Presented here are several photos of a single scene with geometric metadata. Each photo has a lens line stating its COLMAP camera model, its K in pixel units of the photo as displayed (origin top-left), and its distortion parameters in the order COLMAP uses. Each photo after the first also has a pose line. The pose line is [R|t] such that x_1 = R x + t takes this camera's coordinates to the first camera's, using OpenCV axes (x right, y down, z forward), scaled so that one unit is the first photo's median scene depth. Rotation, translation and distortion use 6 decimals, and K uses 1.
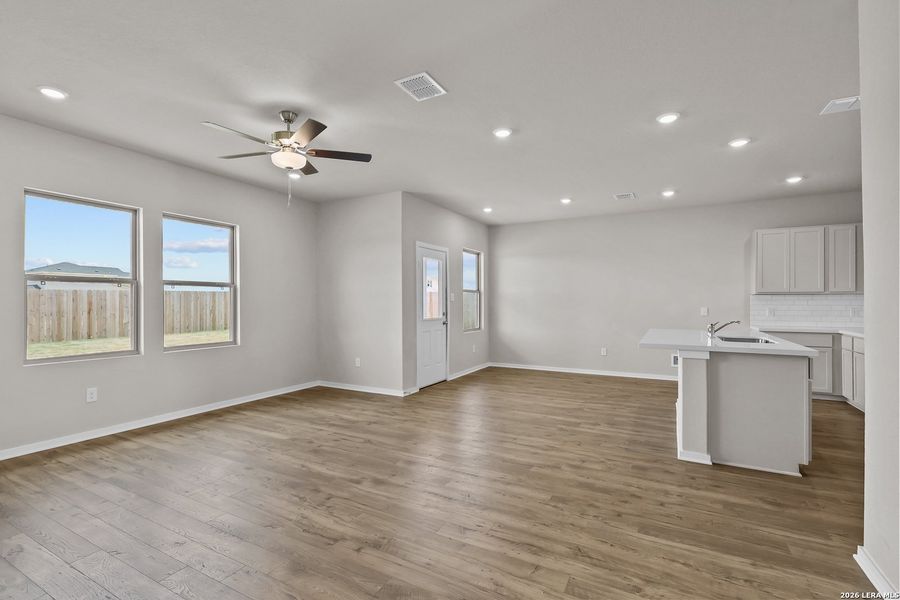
lens RADIAL K [[411.1, 0, 443.5], [0, 411.1, 298.9], [0, 0, 1]] dist [0.001150, 0.000484]
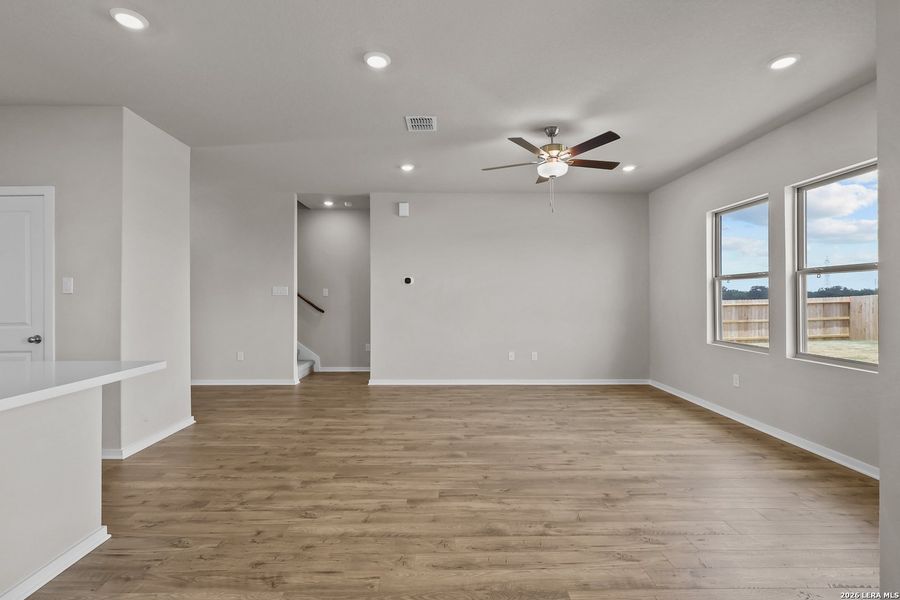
lens RADIAL K [[411.1, 0, 443.5], [0, 411.1, 298.9], [0, 0, 1]] dist [0.001150, 0.000484]
pose [[-0.873587, 0.002320, -0.486663, 0.407935], [0.005706, 0.999969, -0.005476, 0.017366], [0.486635, -0.007561, -0.873573, 1.757706]]
